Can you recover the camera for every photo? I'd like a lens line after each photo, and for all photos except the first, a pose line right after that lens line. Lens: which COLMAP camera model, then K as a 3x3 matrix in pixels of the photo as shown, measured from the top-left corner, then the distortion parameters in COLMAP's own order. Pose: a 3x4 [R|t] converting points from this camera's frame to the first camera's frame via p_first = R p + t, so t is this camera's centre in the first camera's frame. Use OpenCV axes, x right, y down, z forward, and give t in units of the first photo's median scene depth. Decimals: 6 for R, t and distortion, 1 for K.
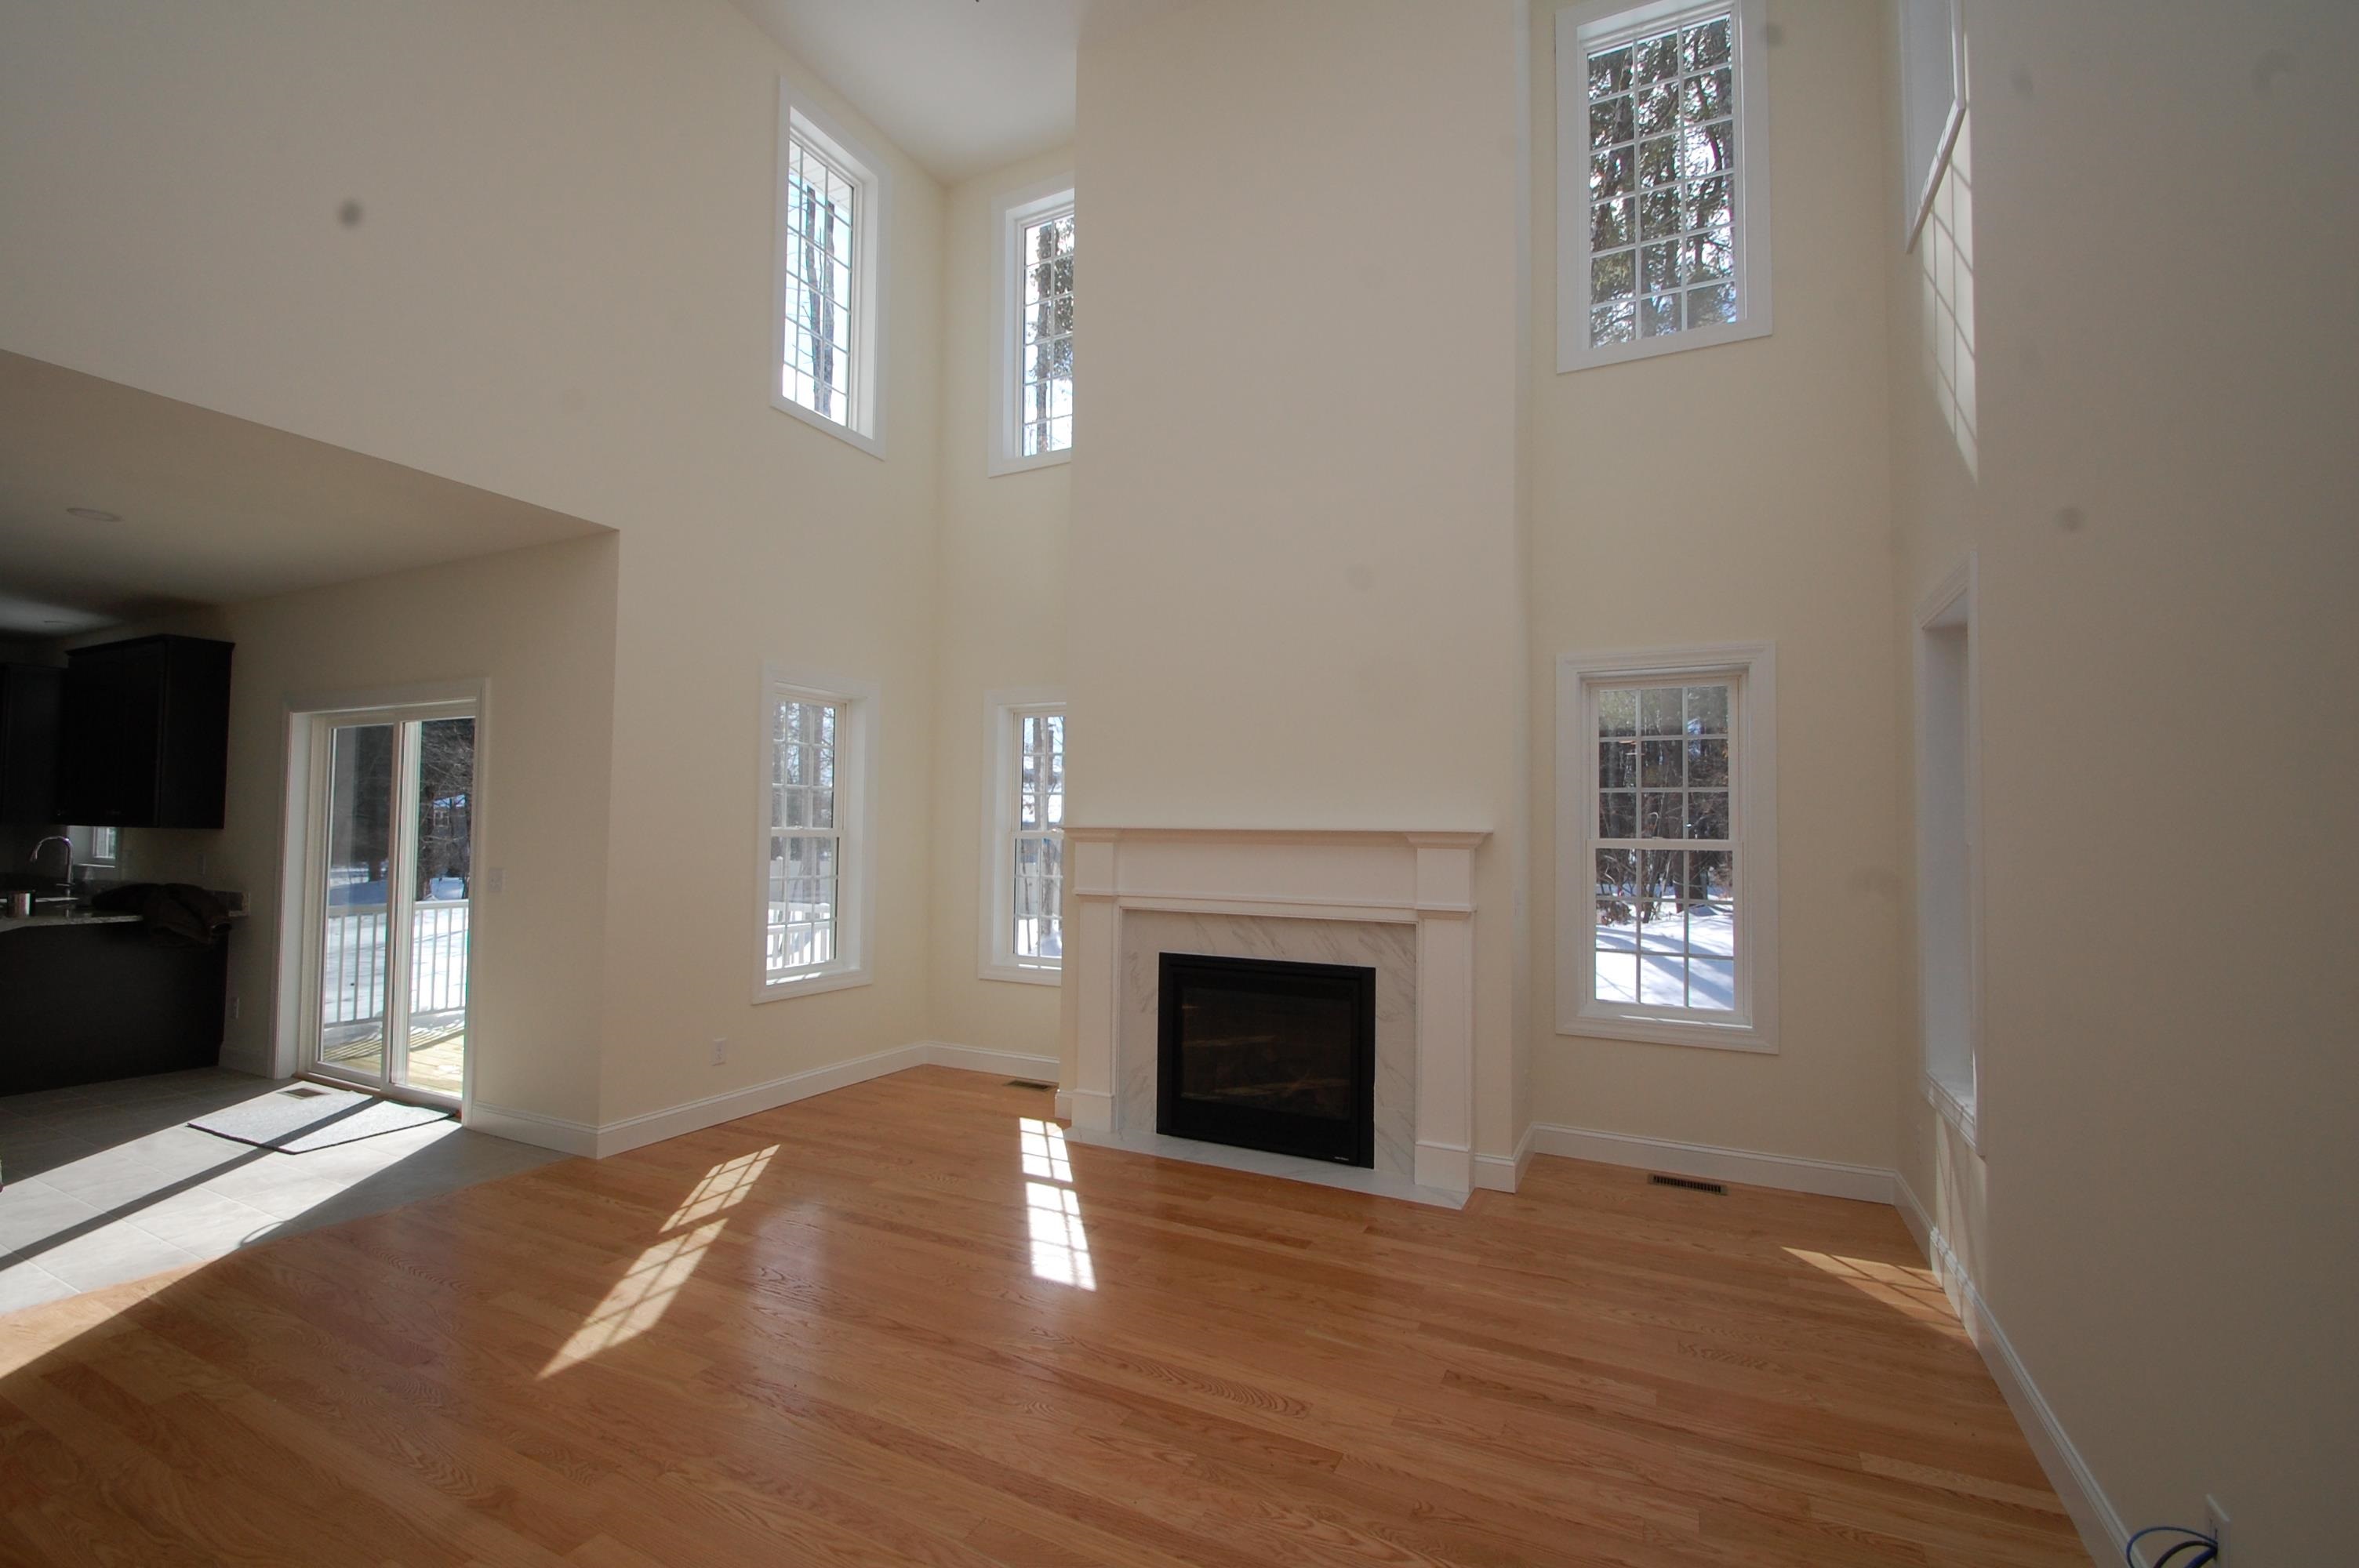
lens RADIAL K [[1039.7, 0, 1148.5], [0, 1039.7, 789.0], [0, 0, 1]] dist [0.000543, -0.000843]
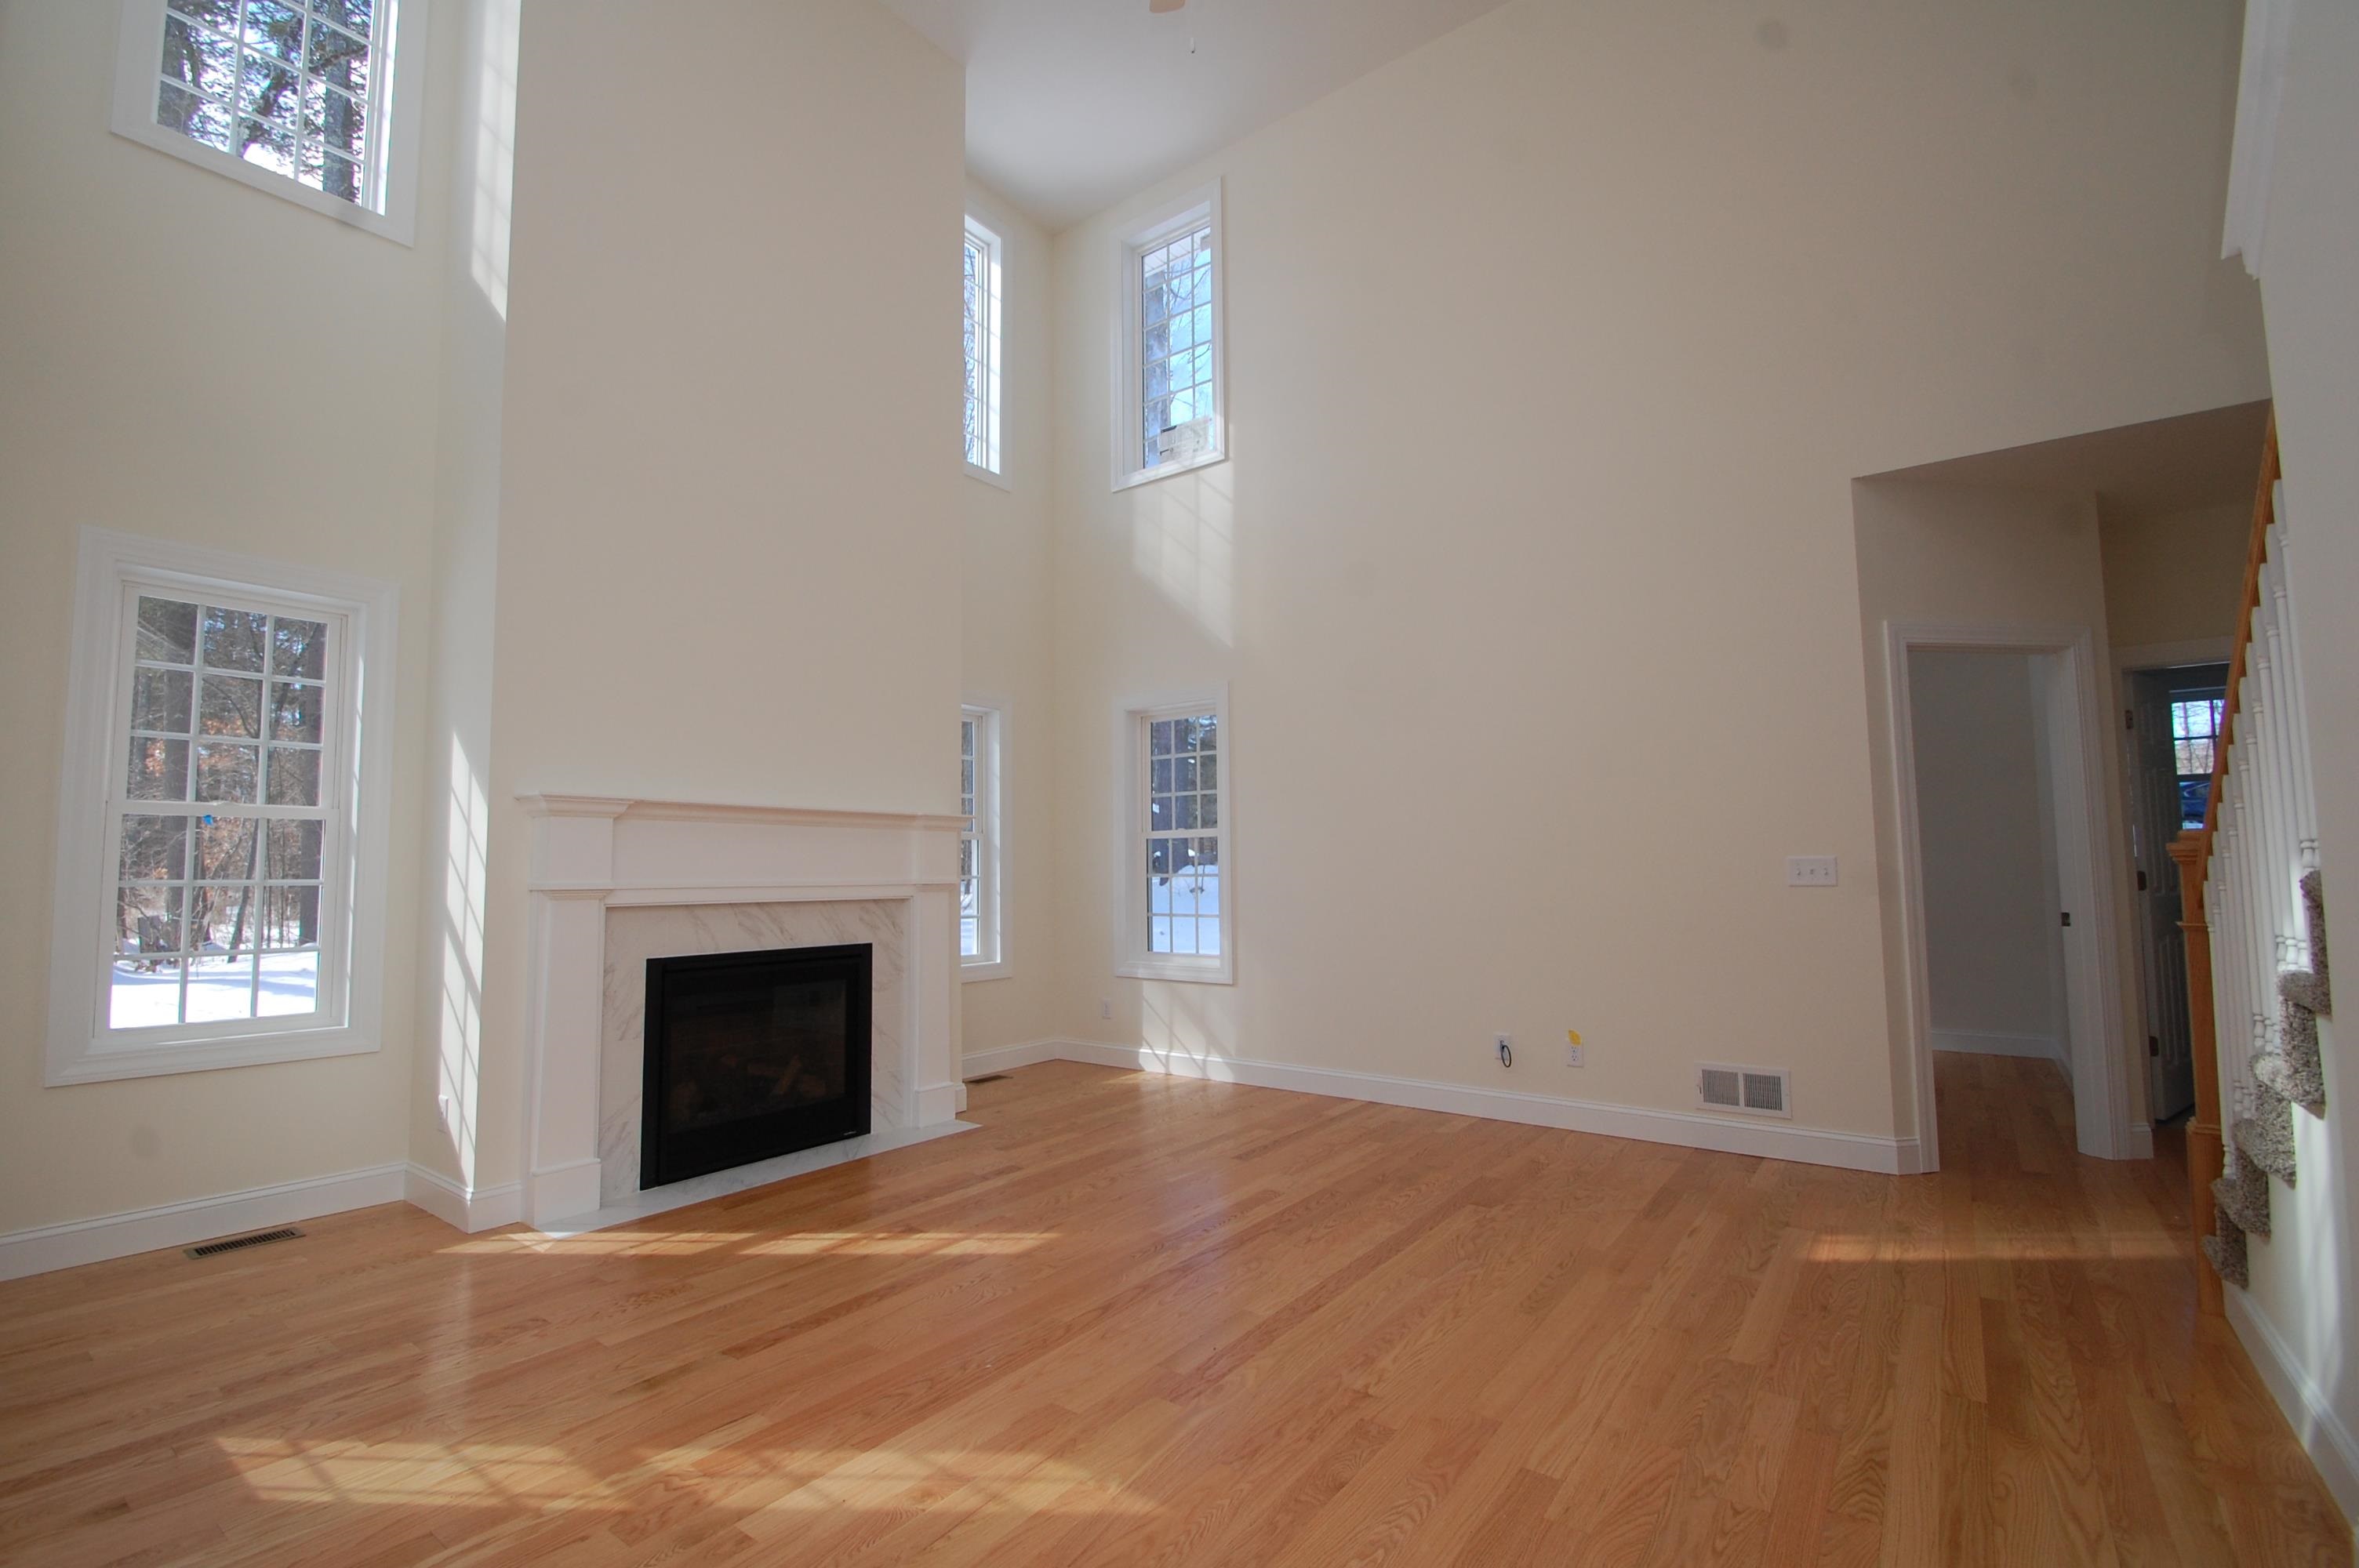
lens RADIAL K [[1039.7, 0, 1148.5], [0, 1039.7, 789.0], [0, 0, 1]] dist [0.000543, -0.000843]
pose [[0.164898, 0.068400, 0.983936, -0.808853], [-0.030869, 0.997462, -0.064167, 0.075564], [-0.985828, -0.019792, 0.166590, 0.556140]]
